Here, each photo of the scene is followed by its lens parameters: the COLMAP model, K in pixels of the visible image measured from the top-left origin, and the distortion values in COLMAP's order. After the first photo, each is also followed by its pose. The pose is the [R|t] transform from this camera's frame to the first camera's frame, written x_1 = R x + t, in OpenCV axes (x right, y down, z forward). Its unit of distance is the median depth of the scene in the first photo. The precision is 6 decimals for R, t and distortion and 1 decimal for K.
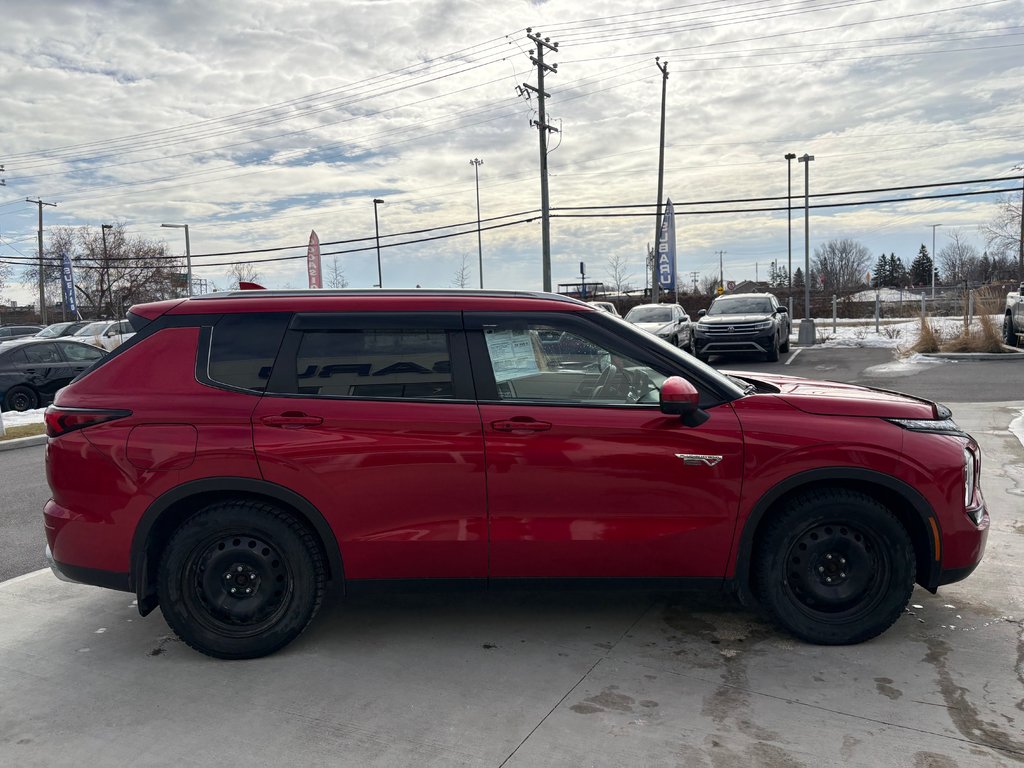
lens RADIAL K [[774.7, 0, 515.0], [0, 774.7, 381.0], [0, 0, 1]] dist [0.054635, -0.054790]
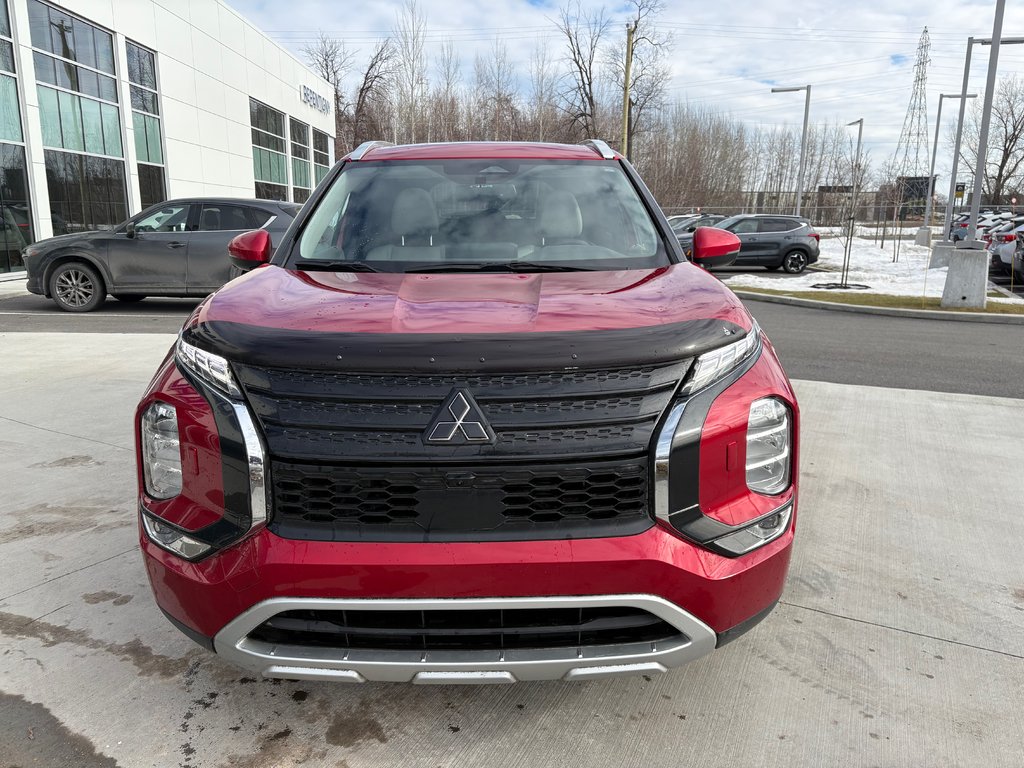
lens RADIAL K [[774.7, 0, 518.0], [0, 774.7, 379.4], [0, 0, 1]] dist [0.054635, -0.054790]
pose [[-0.010528, 0.236649, -0.971538, 0.055726], [-0.089509, 0.967469, 0.236627, -0.004151], [0.995930, 0.089453, 0.010997, 0.062900]]
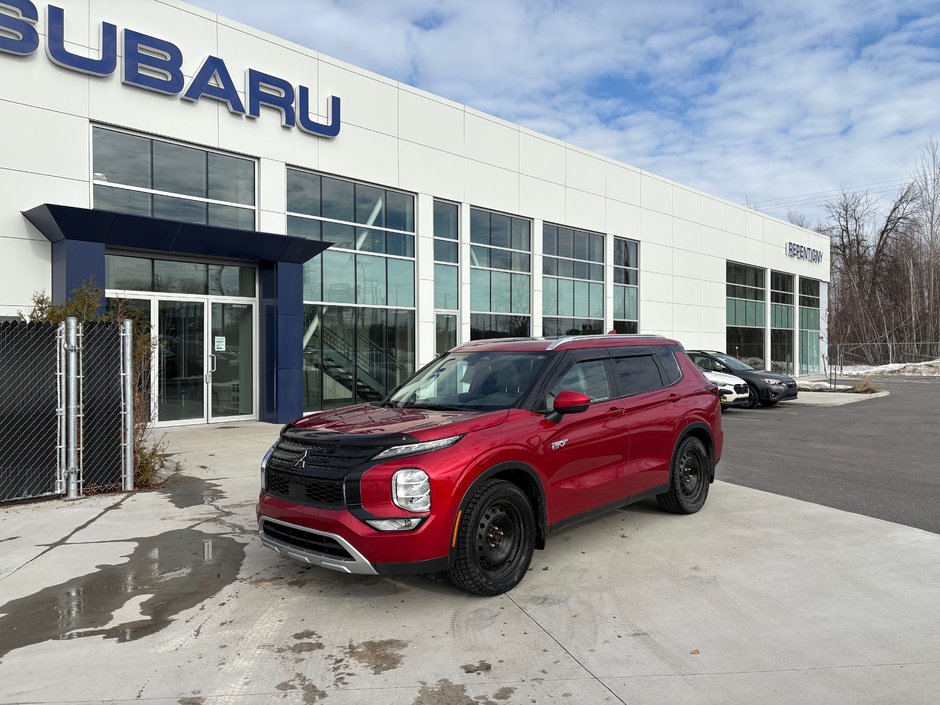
lens RADIAL K [[711.1, 0, 475.5], [0, 711.1, 350.9], [0, 0, 1]] dist [0.054635, -0.054790]
pose [[-0.692869, 0.038243, -0.720049, 0.067523], [-0.031694, 0.996012, 0.083398, -0.012626], [0.720366, 0.080605, -0.688894, 0.116059]]
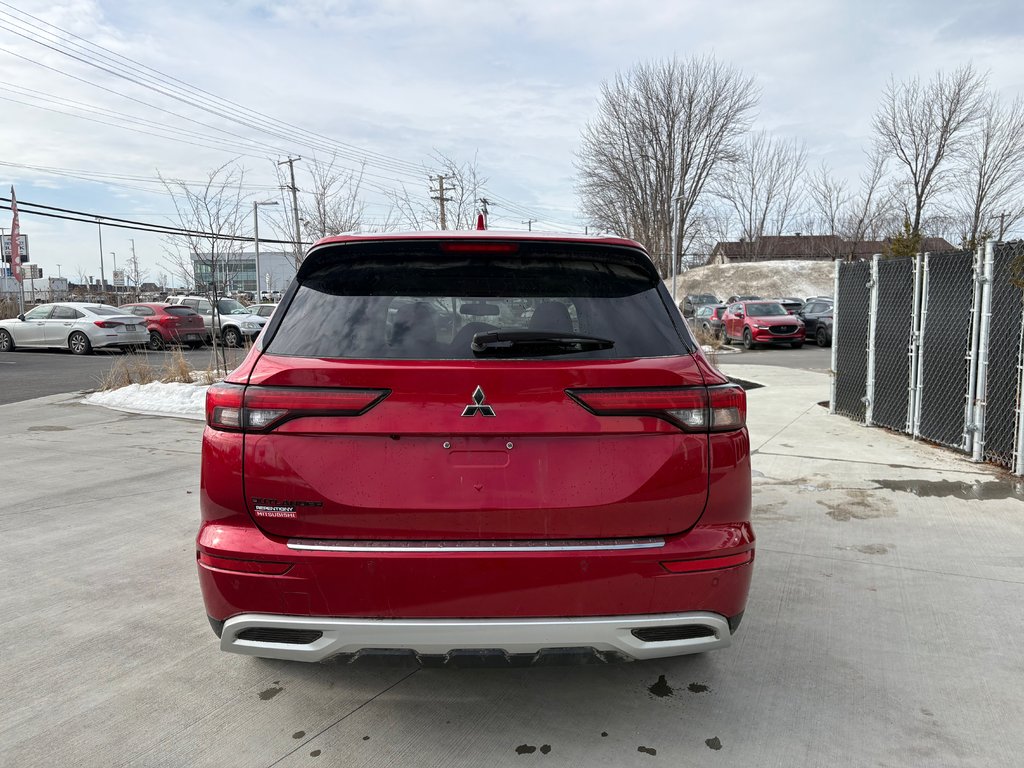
lens RADIAL K [[774.7, 0, 505.5], [0, 774.7, 380.9], [0, 0, 1]] dist [0.054635, -0.054790]
pose [[-0.002941, -0.063946, 0.997949, -0.062160], [0.091103, 0.993786, 0.063948, -0.001473], [-0.995837, 0.091104, 0.002903, 0.058642]]
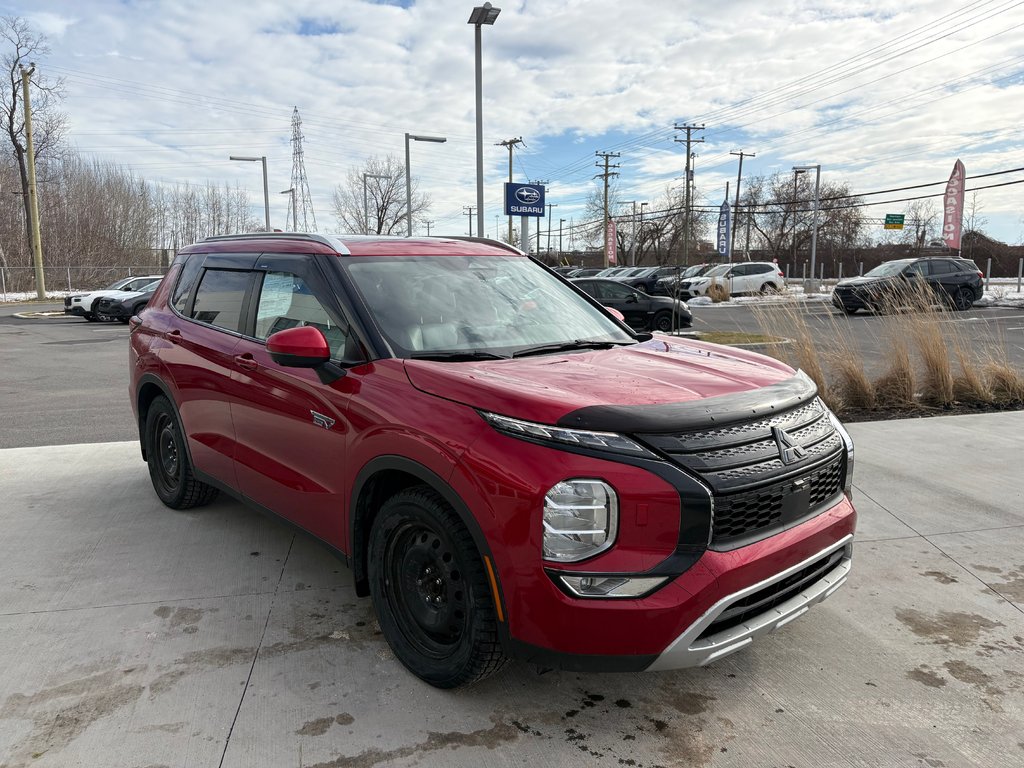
lens RADIAL K [[774.7, 0, 508.0], [0, 774.7, 369.5], [0, 0, 1]] dist [0.054635, -0.054790]
pose [[0.646730, 0.121875, -0.752918, 0.051705], [-0.078178, 0.992544, 0.093511, -0.003146], [0.758701, -0.001614, 0.651437, 0.026909]]
